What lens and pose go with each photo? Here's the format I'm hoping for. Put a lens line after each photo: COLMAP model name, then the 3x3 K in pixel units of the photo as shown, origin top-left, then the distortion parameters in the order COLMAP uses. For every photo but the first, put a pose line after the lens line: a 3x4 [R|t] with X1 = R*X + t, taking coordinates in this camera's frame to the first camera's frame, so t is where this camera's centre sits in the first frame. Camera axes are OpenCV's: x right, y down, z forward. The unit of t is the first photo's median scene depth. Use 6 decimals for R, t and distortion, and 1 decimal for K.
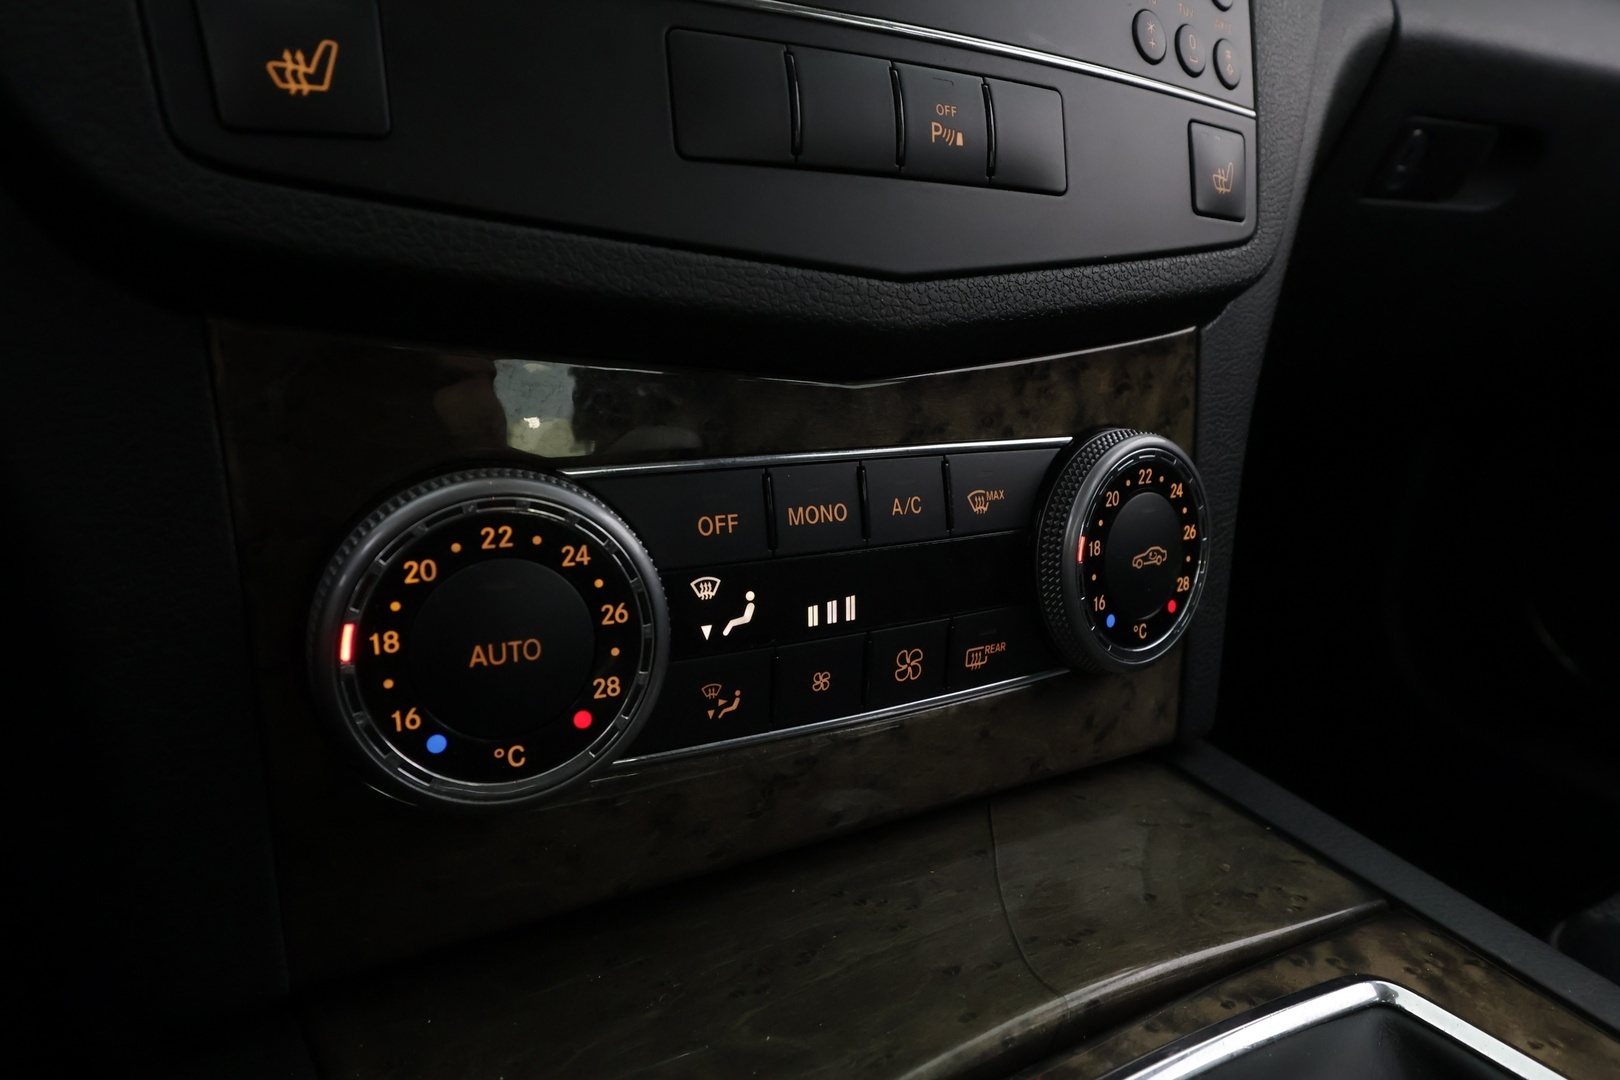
lens RADIAL K [[1080.5, 0, 808.4], [0, 1080.5, 537.9], [0, 0, 1]] dist [0.007569, 0.002569]
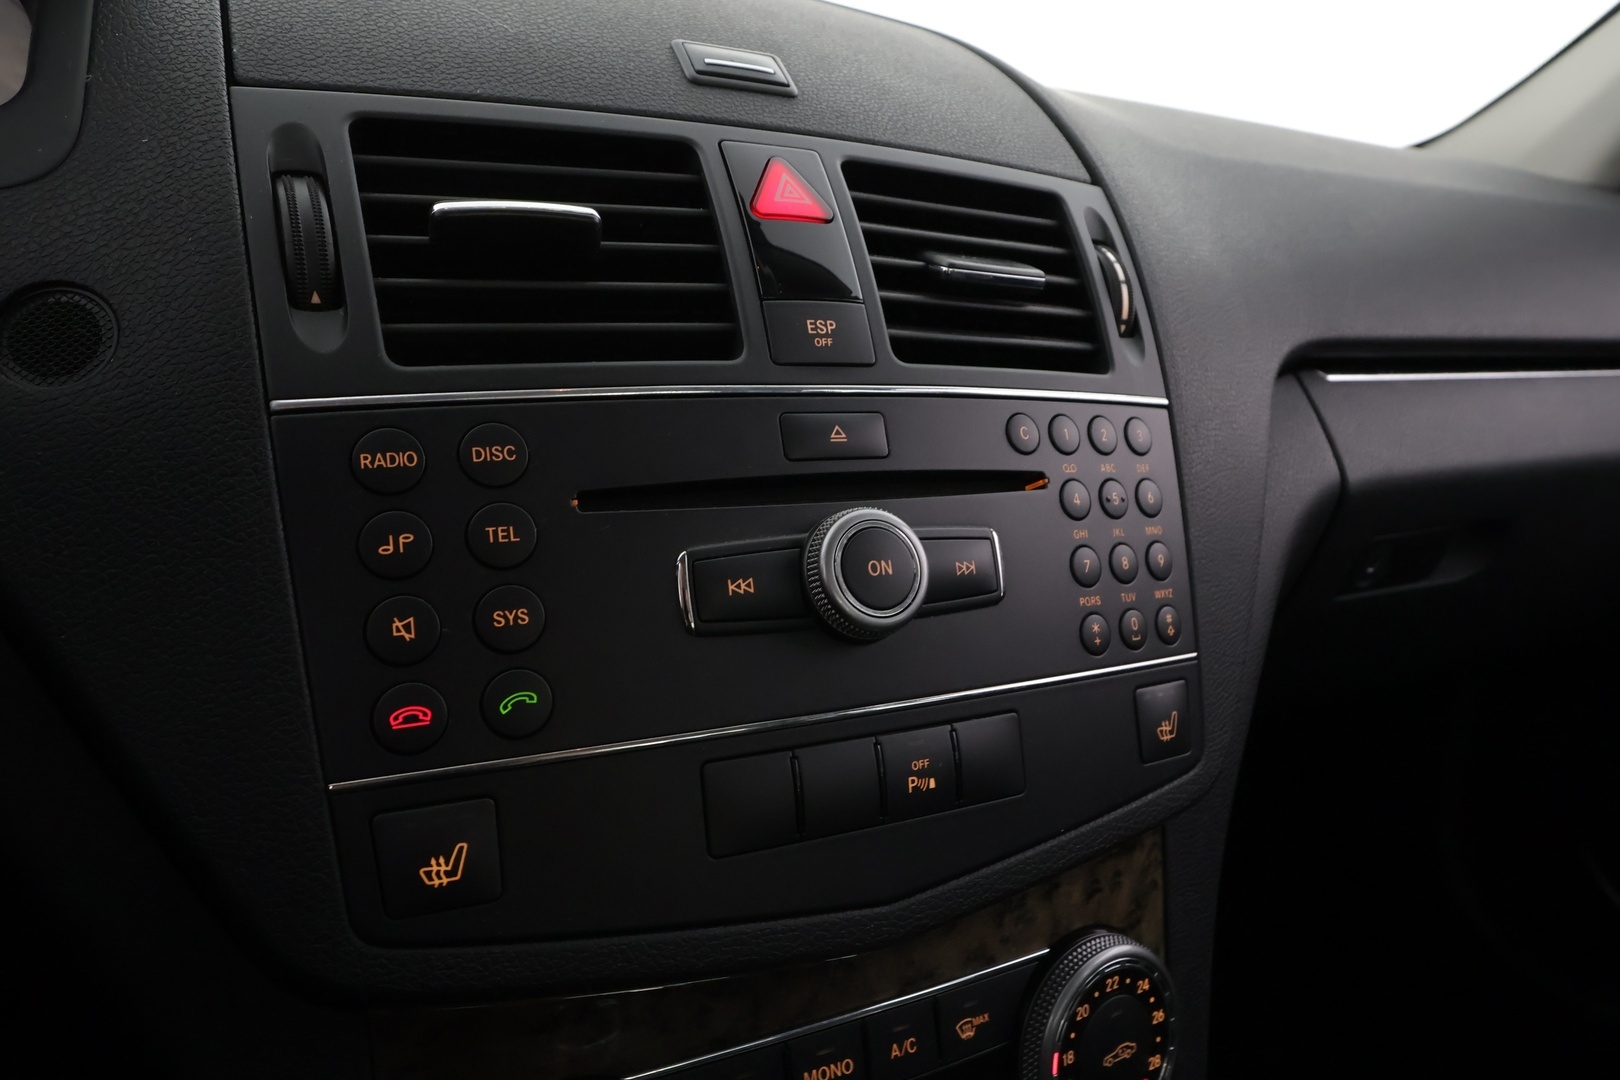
lens RADIAL K [[1080.5, 0, 807.6], [0, 1080.5, 536.7], [0, 0, 1]] dist [0.007569, 0.002569]
pose [[0.997270, -0.021131, -0.070751, 0.081318], [0.014092, 0.995032, -0.098557, -0.486491], [0.072482, 0.097291, 0.992613, -0.283000]]
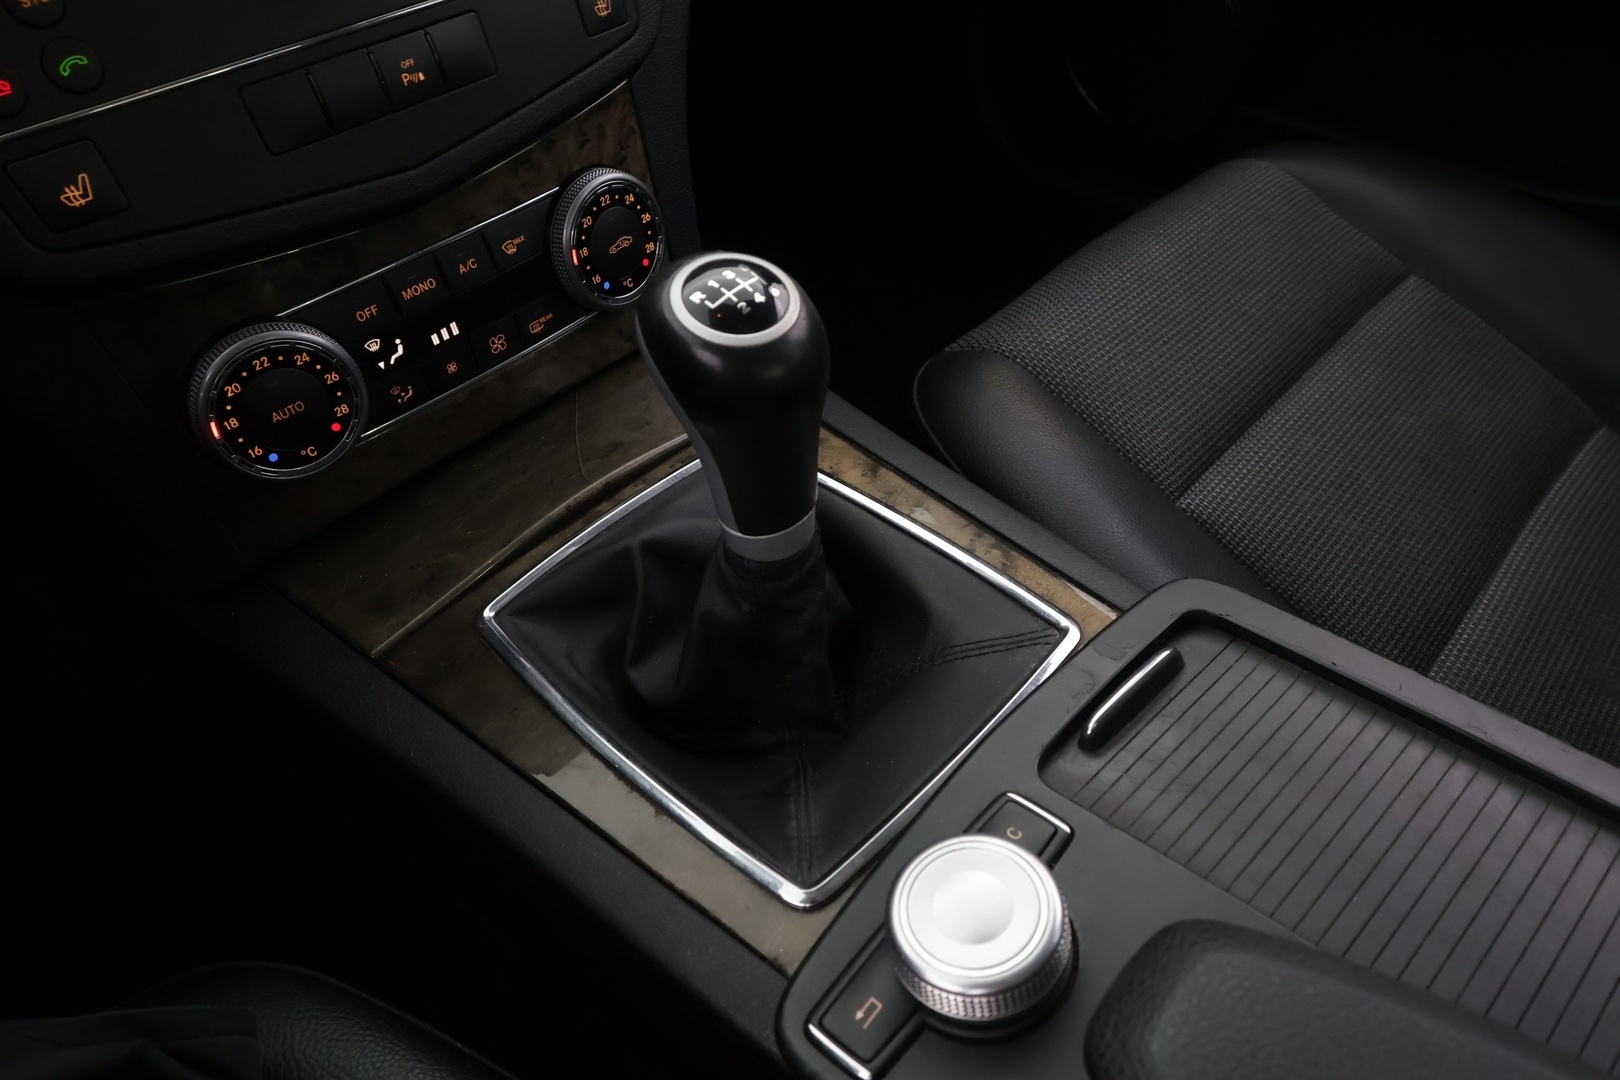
lens RADIAL K [[1080.5, 0, 816.5], [0, 1080.5, 545.8], [0, 0, 1]] dist [0.007569, 0.002569]
pose [[0.958573, -0.261091, 0.113887, 0.330117], [0.176069, 0.857380, 0.483631, -0.414137], [-0.223916, -0.443544, 0.867831, -0.978908]]
